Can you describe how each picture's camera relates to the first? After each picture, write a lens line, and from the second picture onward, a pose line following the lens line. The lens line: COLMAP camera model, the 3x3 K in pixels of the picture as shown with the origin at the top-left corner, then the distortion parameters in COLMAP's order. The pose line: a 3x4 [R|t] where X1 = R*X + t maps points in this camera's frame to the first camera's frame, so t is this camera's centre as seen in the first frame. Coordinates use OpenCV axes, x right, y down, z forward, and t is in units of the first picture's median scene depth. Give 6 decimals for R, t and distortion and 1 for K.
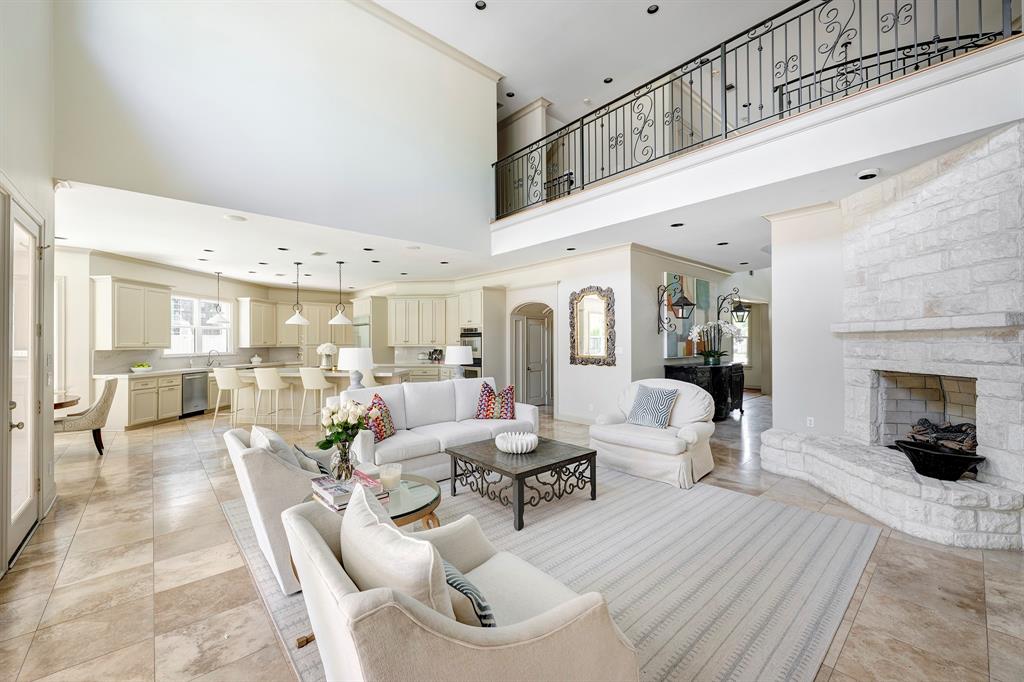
lens RADIAL K [[416.4, 0, 512.0], [0, 416.4, 341.0], [0, 0, 1]] dist [0.010243, 0.000086]
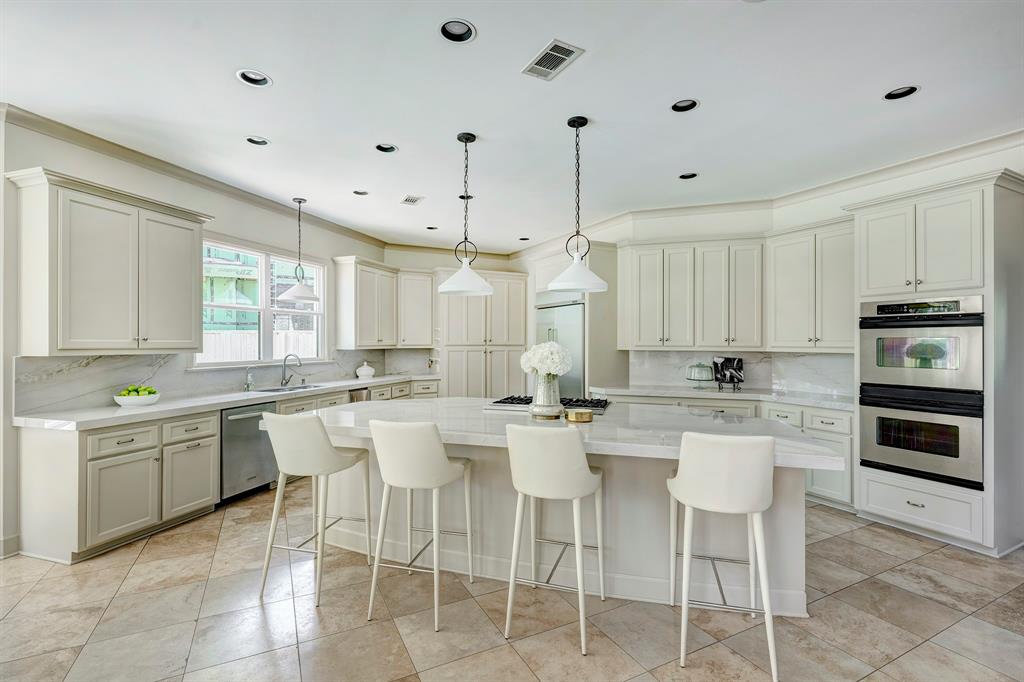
lens RADIAL K [[473.5, 0, 512.0], [0, 473.5, 341.0], [0, 0, 1]] dist [0.020004, 0.000046]
pose [[0.972272, 0.005317, -0.233793, -0.335040], [-0.005083, 0.999986, 0.001601, 0.002907], [0.233798, -0.000368, 0.972285, 0.527012]]
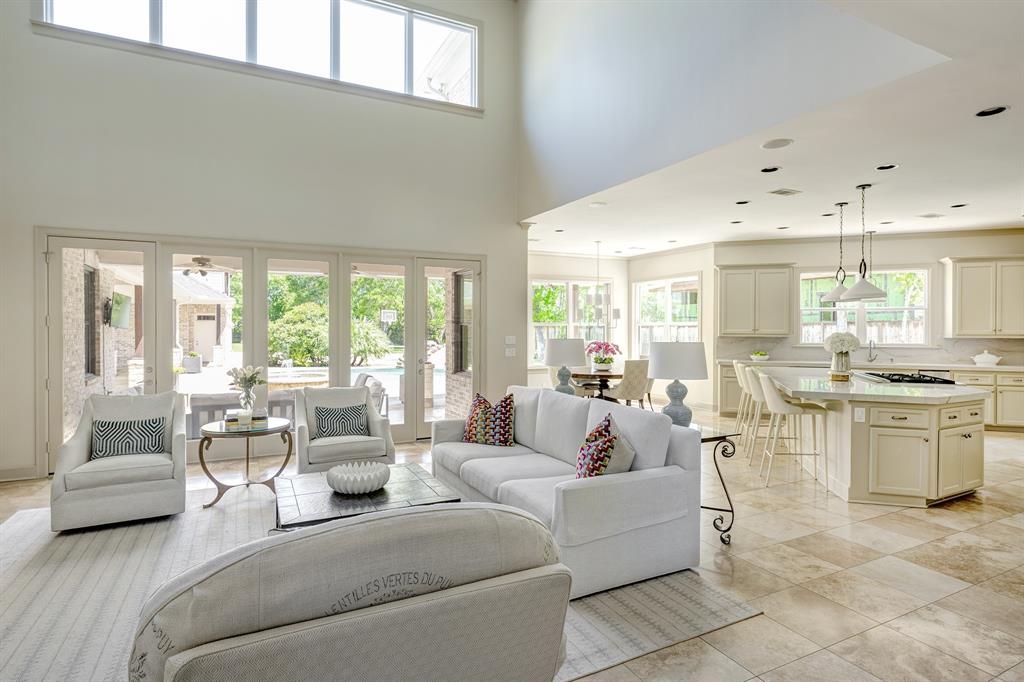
lens RADIAL K [[543.6, 0, 512.8], [0, 543.6, 338.8], [0, 0, 1]] dist [-0.000075, -0.000838]
pose [[-0.254905, 0.023342, -0.966684, 0.376332], [0.001363, 0.999716, 0.023780, -0.003490], [0.966965, 0.004744, -0.254865, 0.671919]]
